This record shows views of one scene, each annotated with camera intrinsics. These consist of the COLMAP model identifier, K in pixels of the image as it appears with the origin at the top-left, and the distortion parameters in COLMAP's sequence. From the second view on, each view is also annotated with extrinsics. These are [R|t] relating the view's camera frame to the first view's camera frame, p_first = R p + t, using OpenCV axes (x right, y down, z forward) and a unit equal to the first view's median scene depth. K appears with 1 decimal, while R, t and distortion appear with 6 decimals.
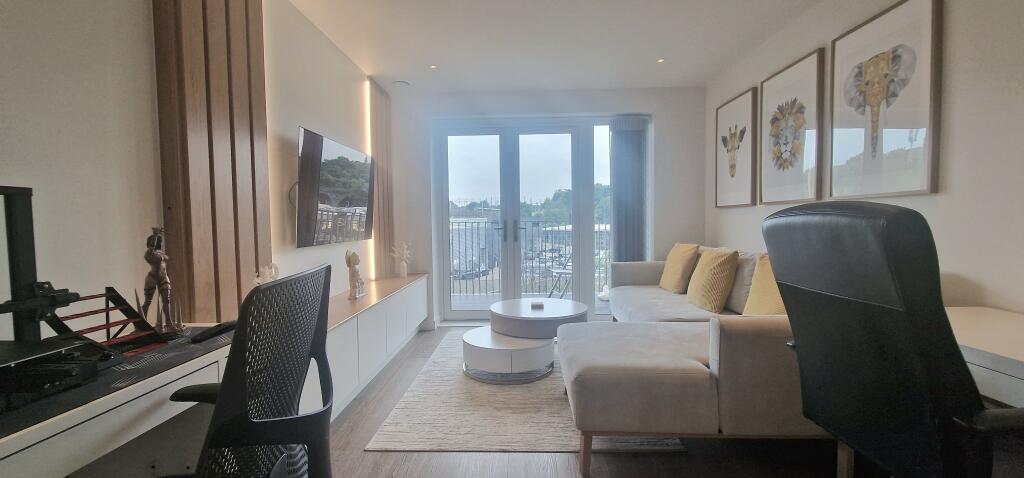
lens RADIAL K [[417.3, 0, 512.0], [0, 417.3, 239.0], [0, 0, 1]] dist [-0.000744, -0.000356]
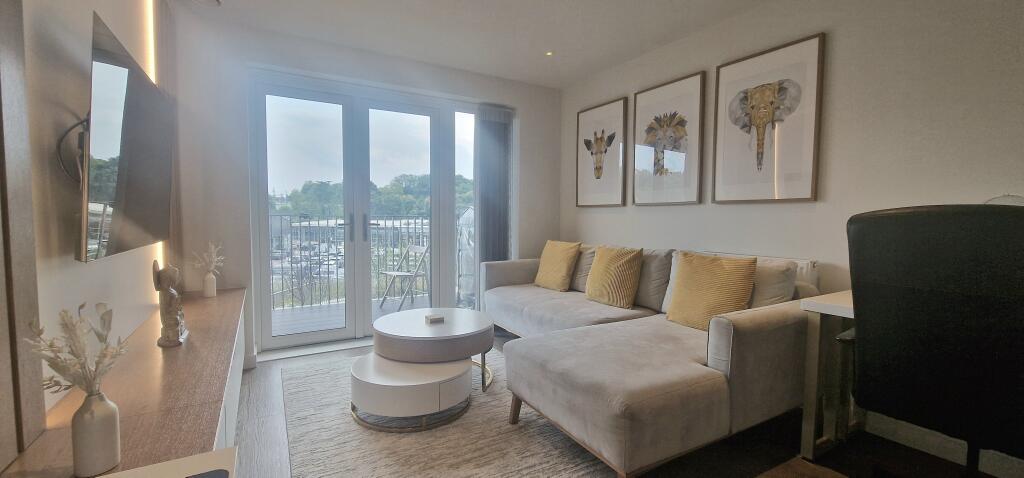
lens RADIAL K [[417.3, 0, 512.0], [0, 417.3, 239.0], [0, 0, 1]] dist [-0.000744, -0.000356]
pose [[0.847350, -0.008145, 0.530973, -0.280271], [0.003469, 0.999946, 0.009803, -0.006138], [-0.531024, -0.006465, 0.847332, 0.259369]]
